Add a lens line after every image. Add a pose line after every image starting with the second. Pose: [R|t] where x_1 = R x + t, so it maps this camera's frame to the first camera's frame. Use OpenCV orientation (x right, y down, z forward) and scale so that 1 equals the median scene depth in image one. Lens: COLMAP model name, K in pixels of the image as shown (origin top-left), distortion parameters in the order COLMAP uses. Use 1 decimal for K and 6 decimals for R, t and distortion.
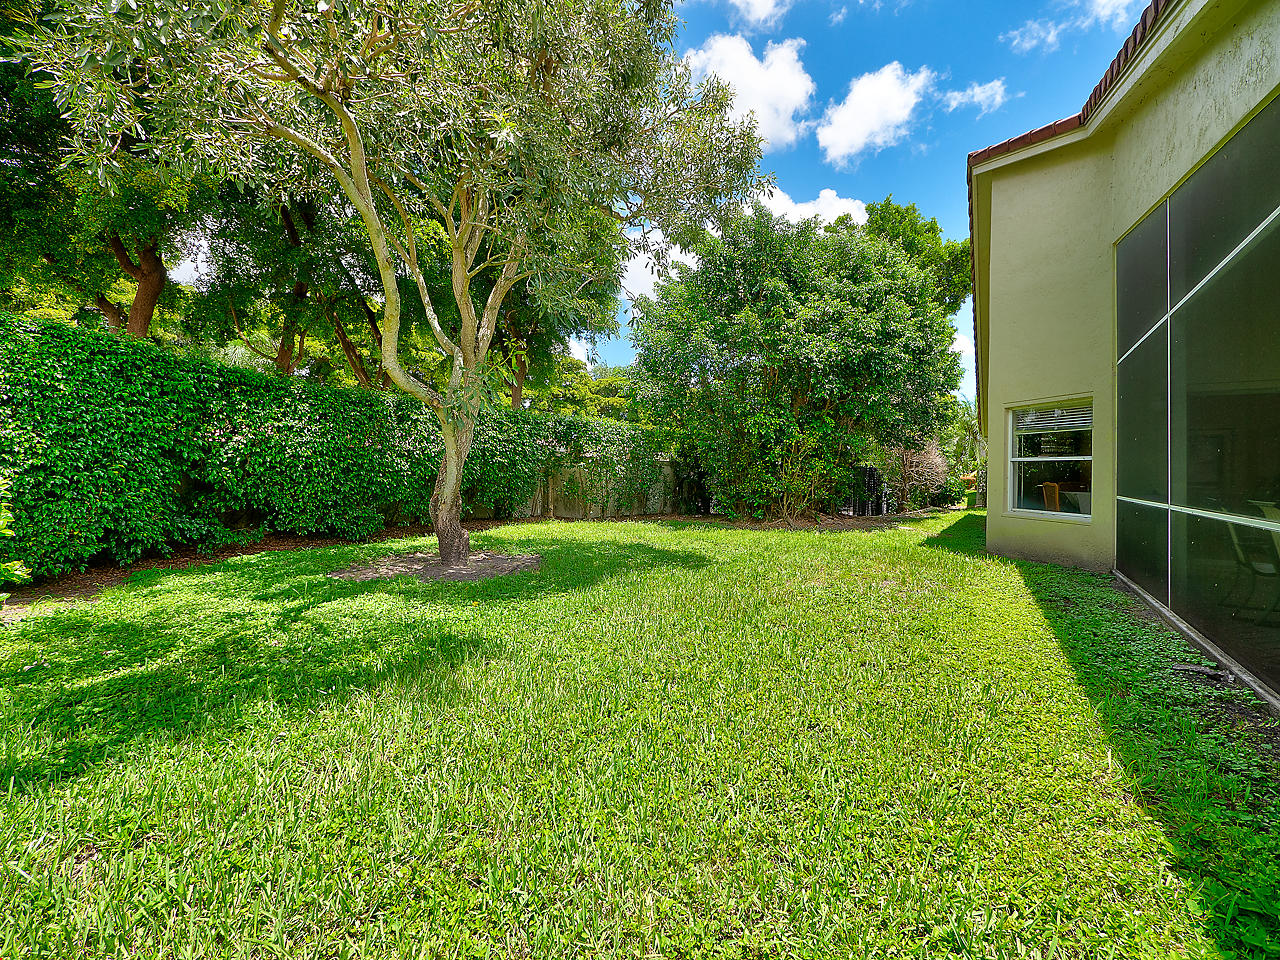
lens RADIAL K [[528.0, 0, 640.0], [0, 528.0, 480.0], [0, 0, 1]] dist [0.000411, 0.000033]
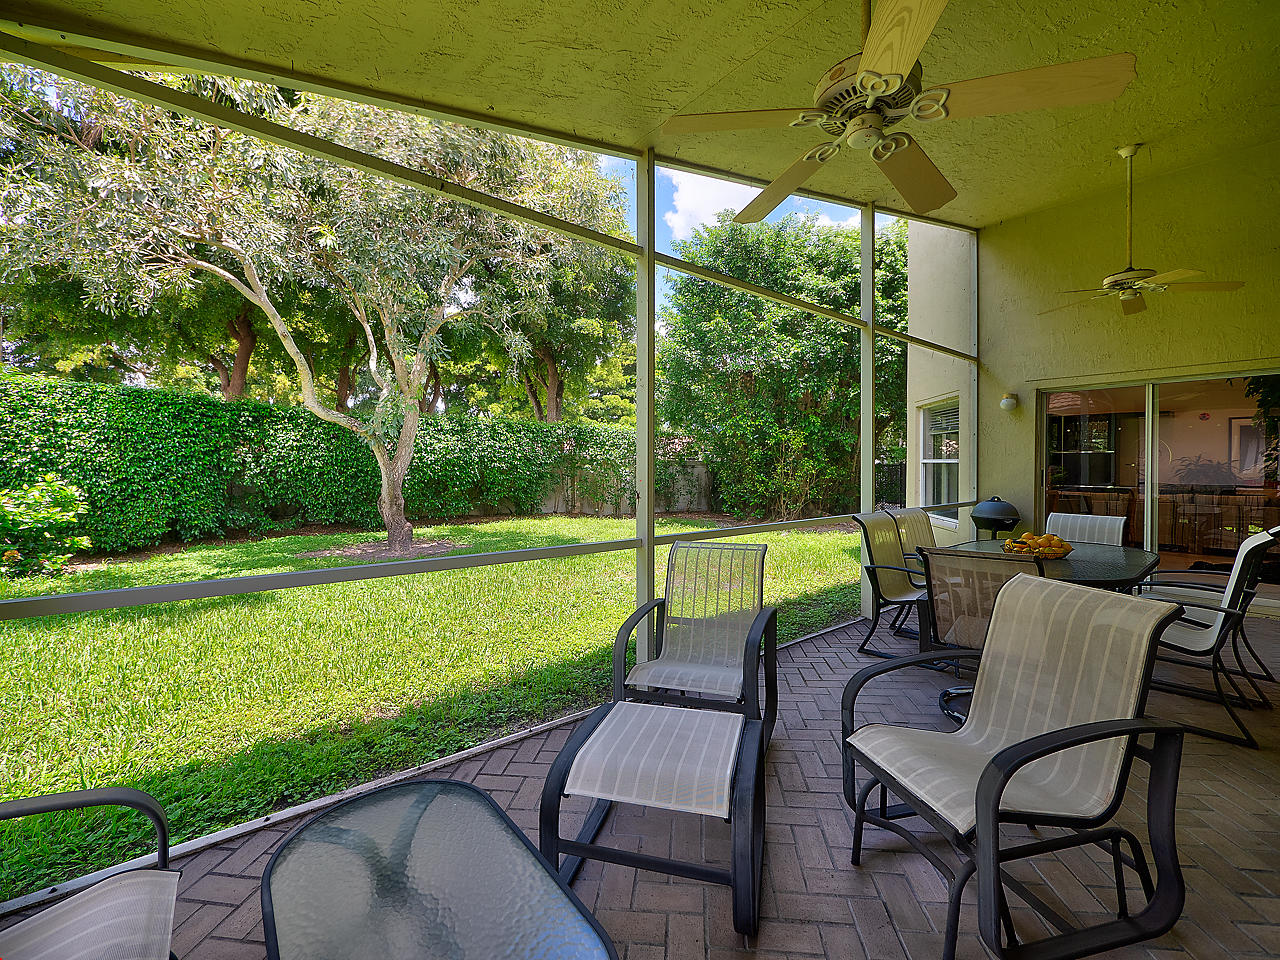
lens RADIAL K [[528.0, 0, 640.0], [0, 528.0, 480.0], [0, 0, 1]] dist [0.000411, 0.000033]
pose [[0.956767, -0.003341, -0.290835, 0.539447], [0.005986, 0.999948, 0.008206, -0.016879], [0.290792, -0.009592, 0.956738, -0.055250]]
